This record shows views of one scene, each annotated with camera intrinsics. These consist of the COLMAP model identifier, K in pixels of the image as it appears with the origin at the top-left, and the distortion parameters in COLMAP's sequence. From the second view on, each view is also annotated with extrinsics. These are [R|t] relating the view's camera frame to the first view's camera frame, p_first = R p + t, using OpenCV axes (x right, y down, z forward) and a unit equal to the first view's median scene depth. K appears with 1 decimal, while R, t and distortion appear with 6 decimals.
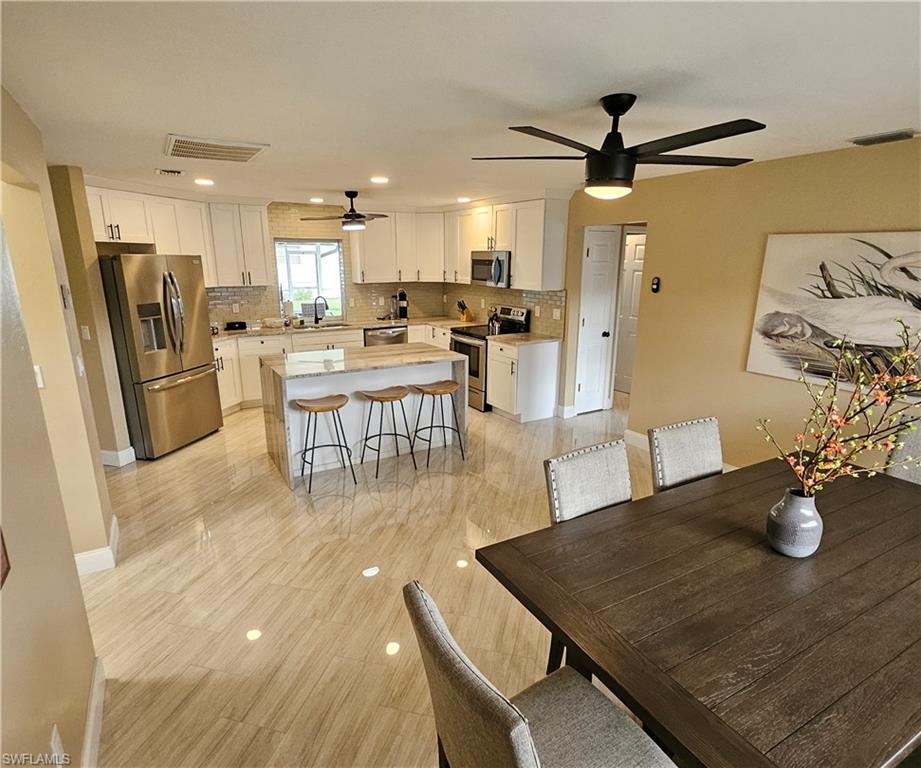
lens RADIAL K [[516.4, 0, 463.2], [0, 516.4, 388.7], [0, 0, 1]] dist [0.007586, -0.004205]
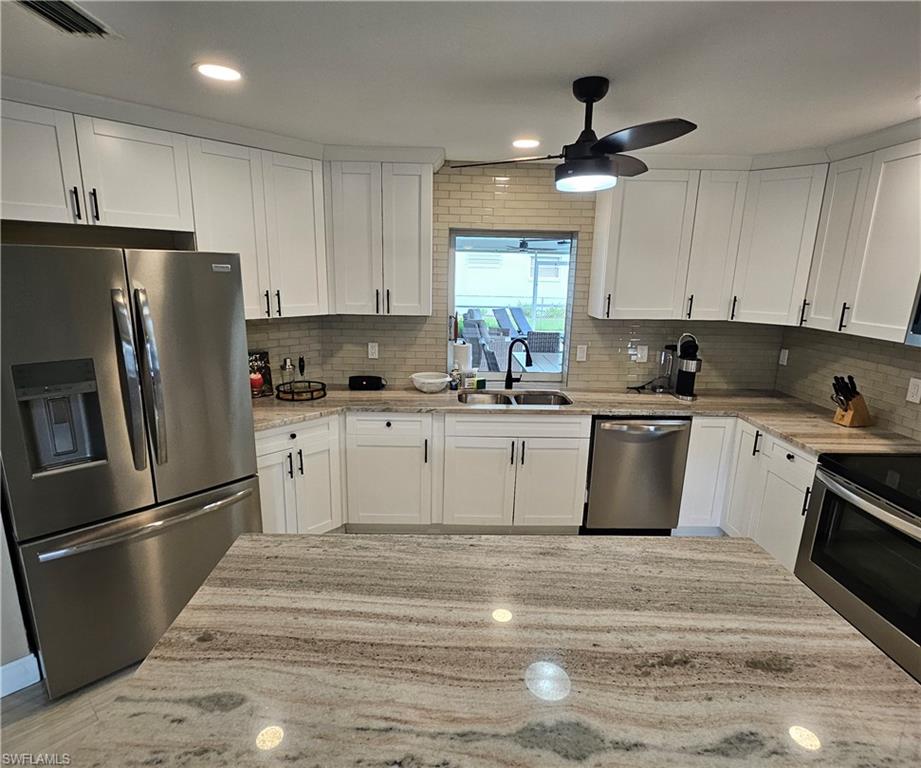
lens RADIAL K [[516.4, 0, 453.0], [0, 516.4, 385.8], [0, 0, 1]] dist [0.007586, -0.004205]
pose [[0.869633, 0.124486, -0.477746, -0.080564], [-0.138407, 0.990357, 0.006118, -0.127614], [0.473901, 0.060803, 0.878477, 0.518293]]
